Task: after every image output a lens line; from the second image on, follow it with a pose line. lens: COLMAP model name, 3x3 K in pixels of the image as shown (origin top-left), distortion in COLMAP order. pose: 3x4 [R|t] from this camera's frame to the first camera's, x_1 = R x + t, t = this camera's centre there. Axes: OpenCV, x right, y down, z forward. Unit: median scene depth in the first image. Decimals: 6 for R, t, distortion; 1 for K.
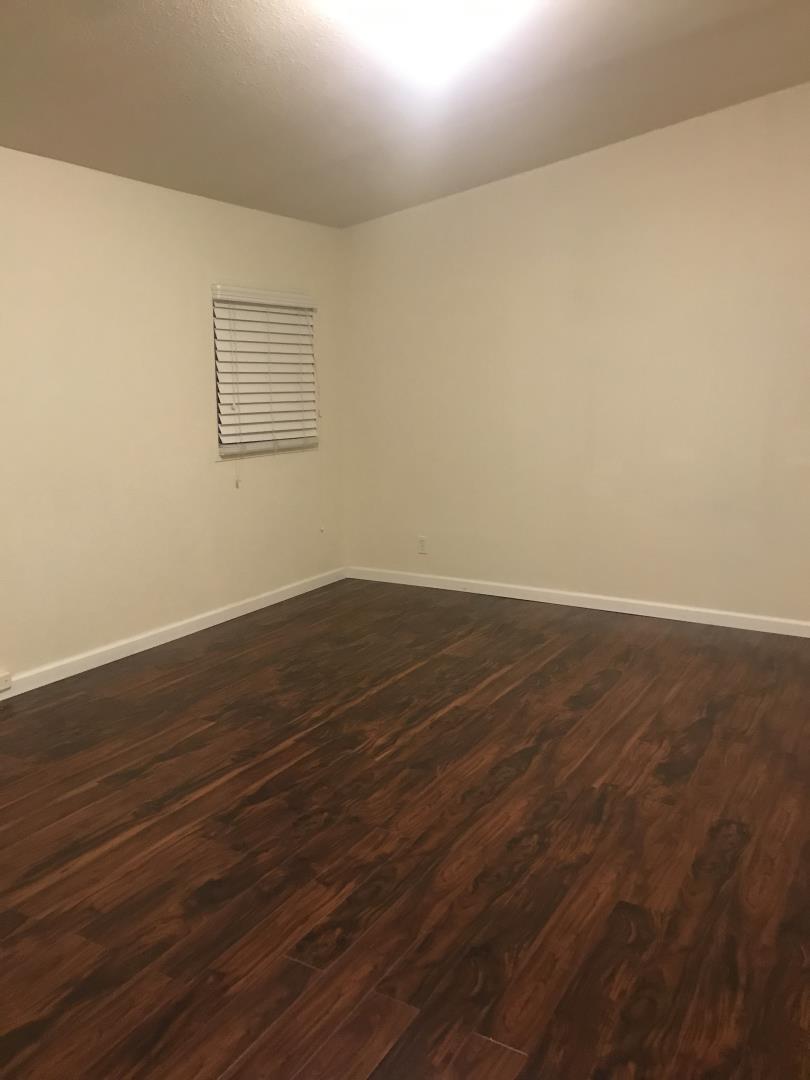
lens RADIAL K [[870.0, 0, 405.0], [0, 870.0, 540.0], [0, 0, 1]] dist [0.055193, -0.093950]
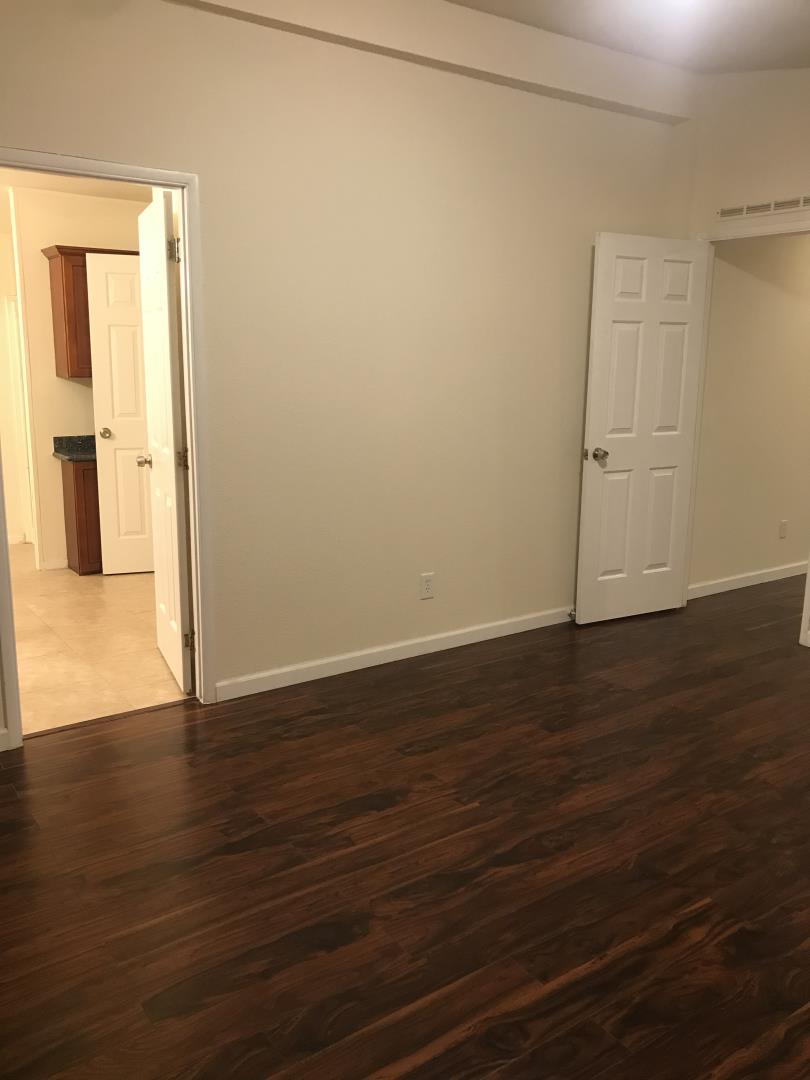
lens RADIAL K [[870.0, 0, 405.0], [0, 870.0, 540.0], [0, 0, 1]] dist [0.055193, -0.093950]
pose [[-0.910339, -0.091684, 0.403579, -0.073055], [0.067321, 0.929361, 0.362983, -0.338014], [-0.408350, 0.357607, -0.839862, 1.686155]]
